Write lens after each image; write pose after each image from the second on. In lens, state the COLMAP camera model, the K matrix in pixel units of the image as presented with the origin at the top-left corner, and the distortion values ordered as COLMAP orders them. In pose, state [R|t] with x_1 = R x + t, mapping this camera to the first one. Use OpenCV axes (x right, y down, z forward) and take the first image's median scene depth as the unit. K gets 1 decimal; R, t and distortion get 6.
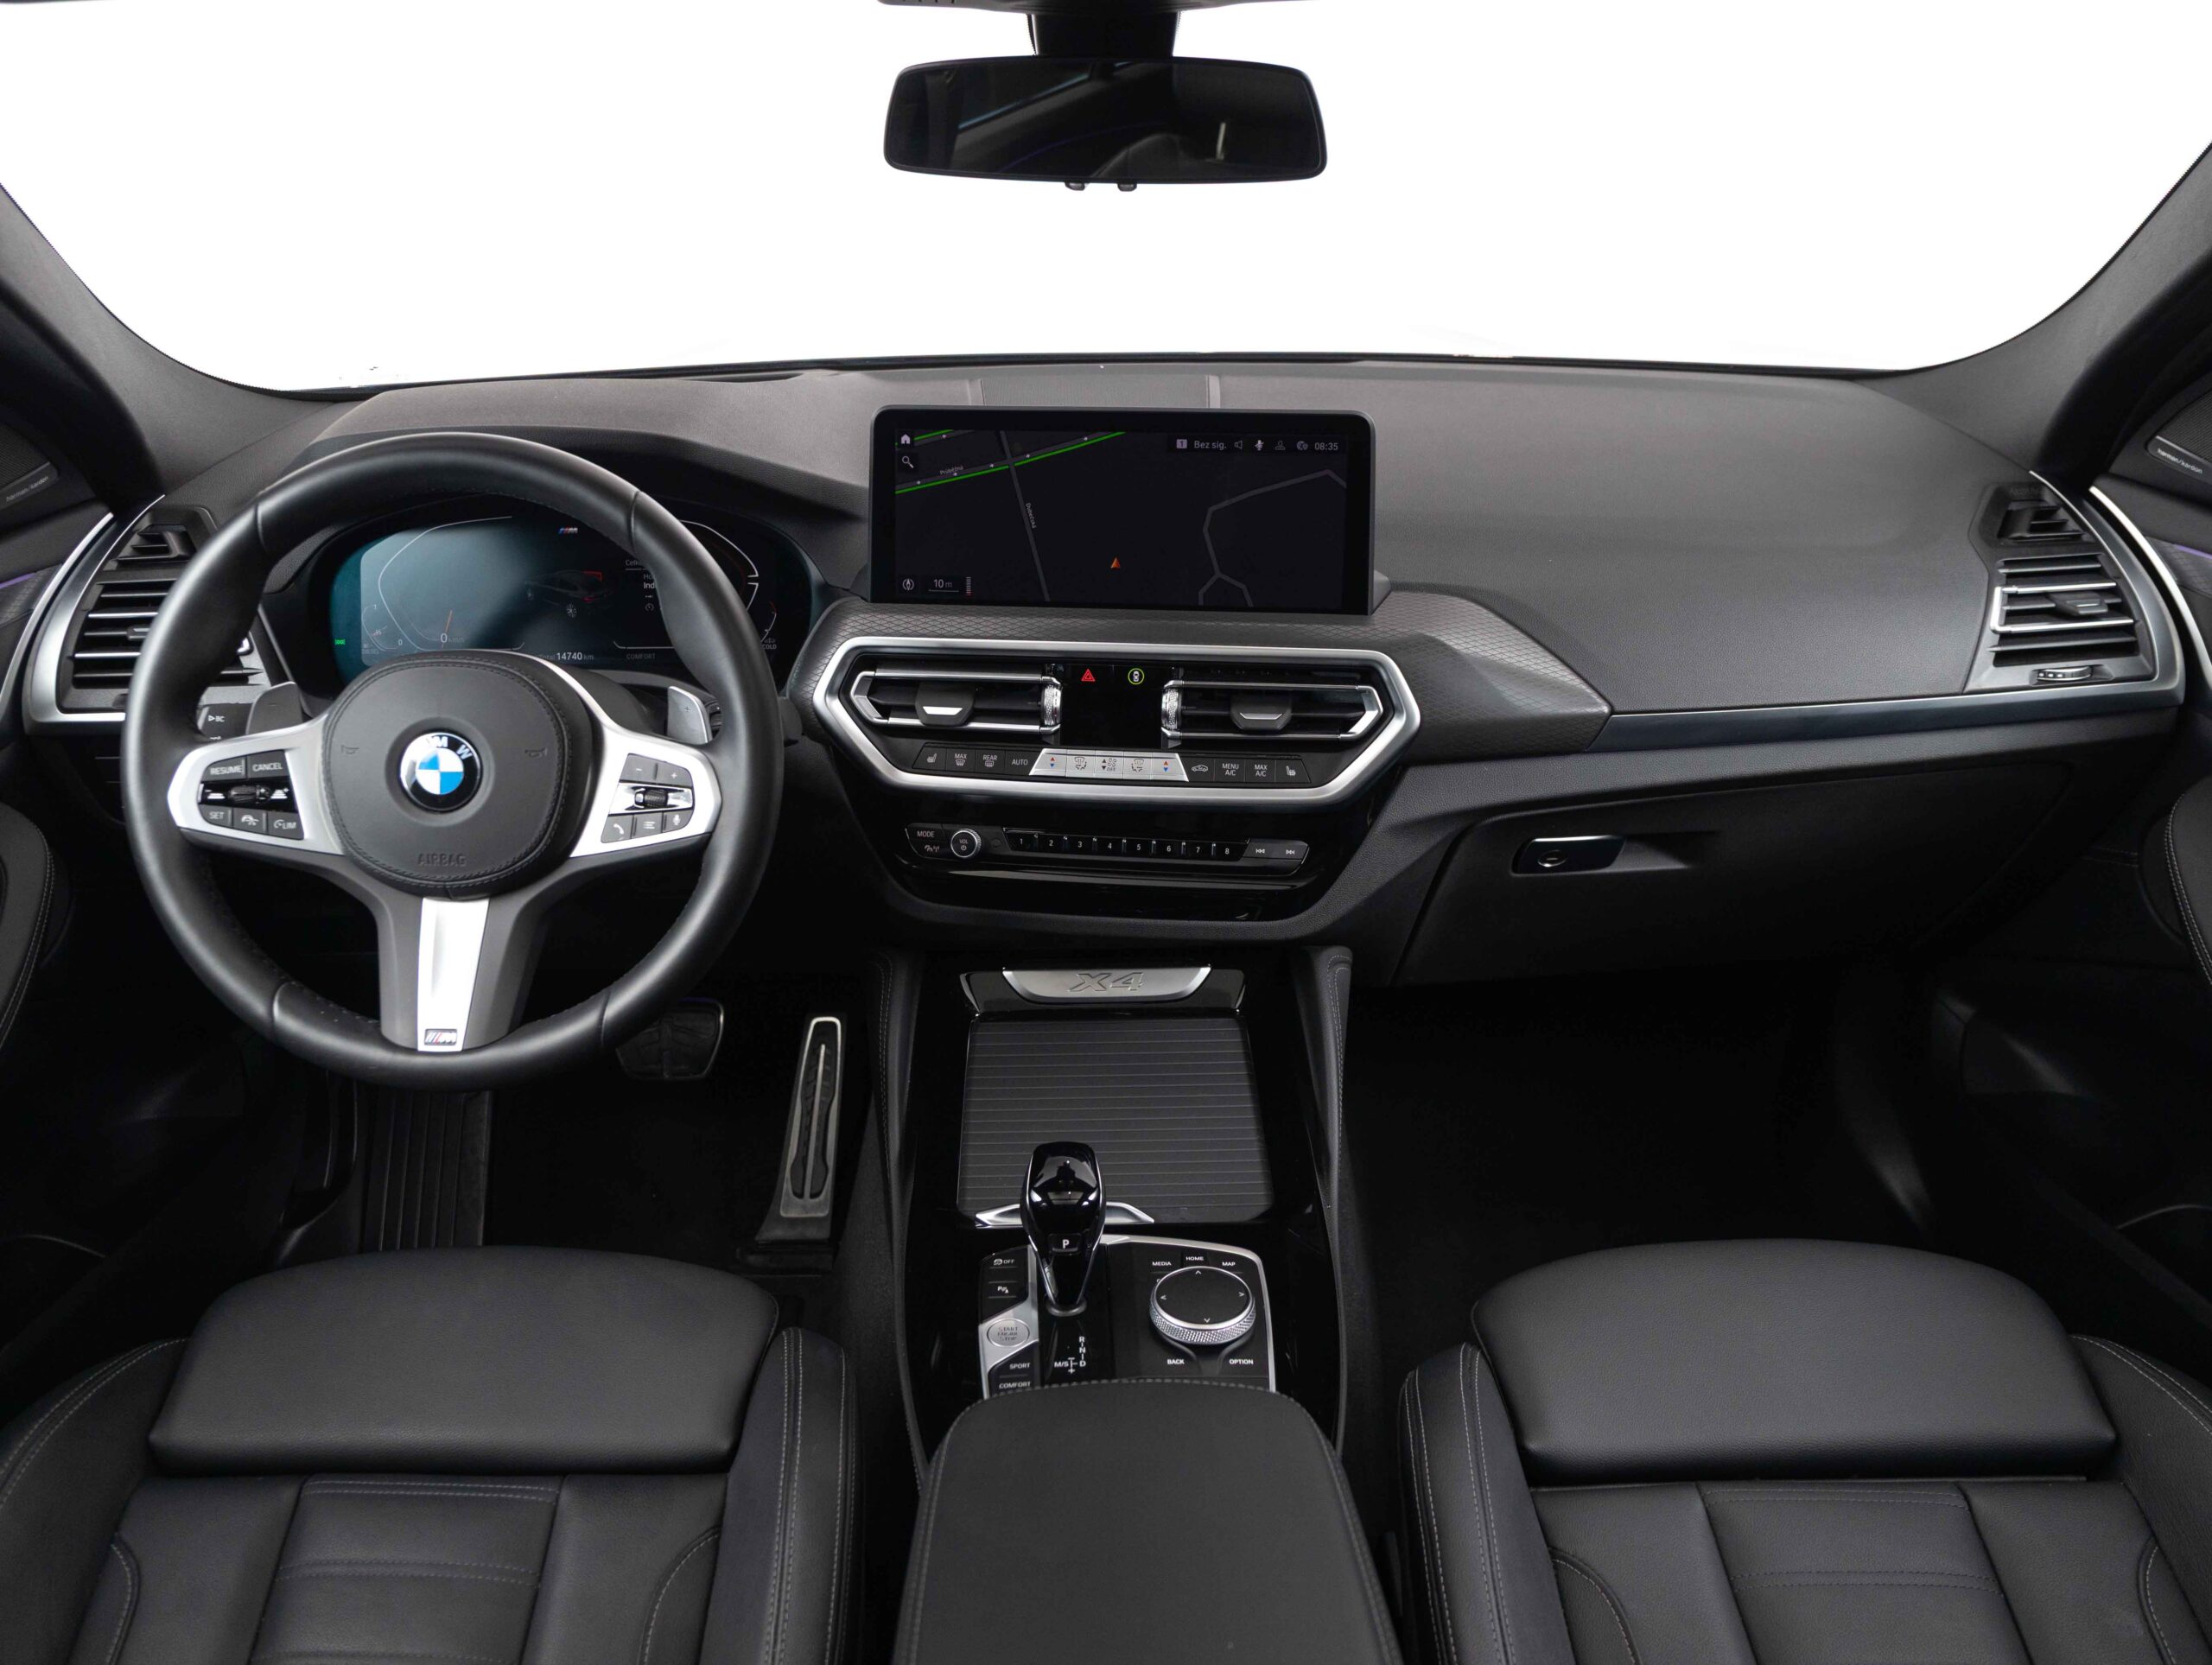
lens RADIAL K [[1874.9, 0, 1071.9], [0, 1874.9, 787.4], [0, 0, 1]] dist [-0.005547, -0.016356]
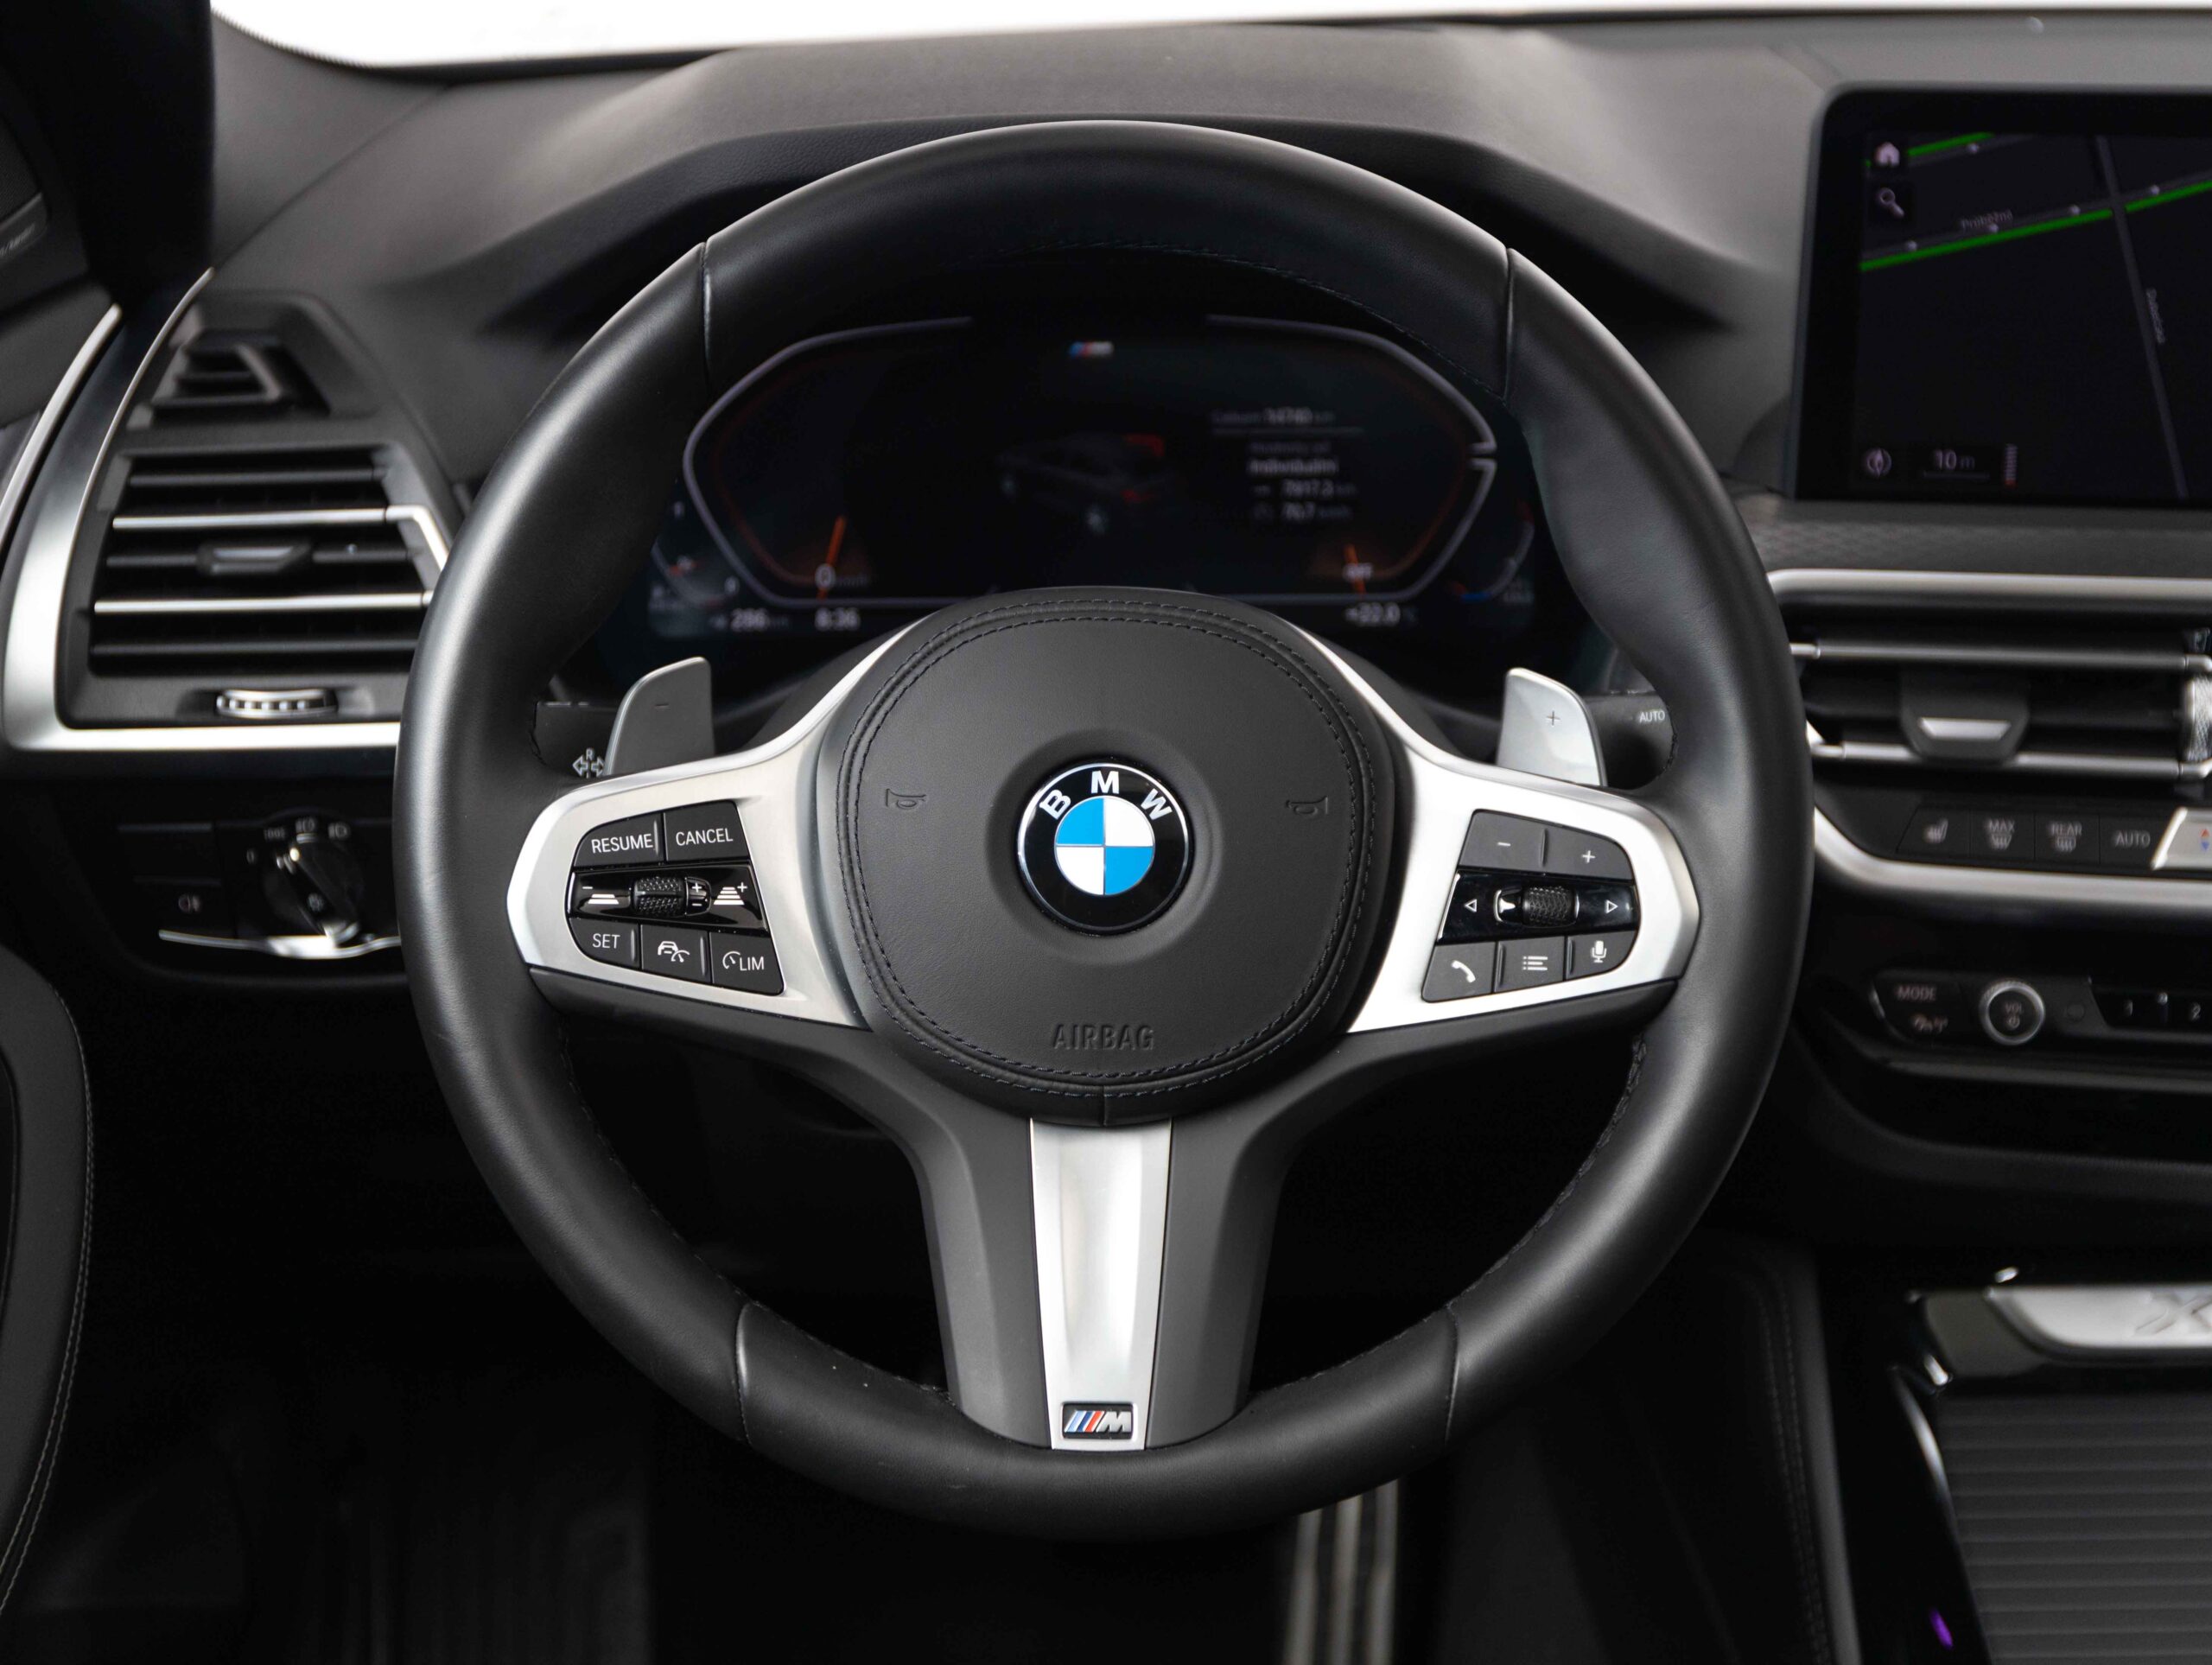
lens RADIAL K [[3879.4, 0, 1067.0], [0, 3879.4, 863.5], [0, 0, 1]] dist [-0.025675, 0.000000]
pose [[0.999908, 0.001558, 0.013503, -0.350251], [-0.001249, 0.999737, -0.022892, 0.017199], [-0.013535, 0.022873, 0.999647, 0.038476]]
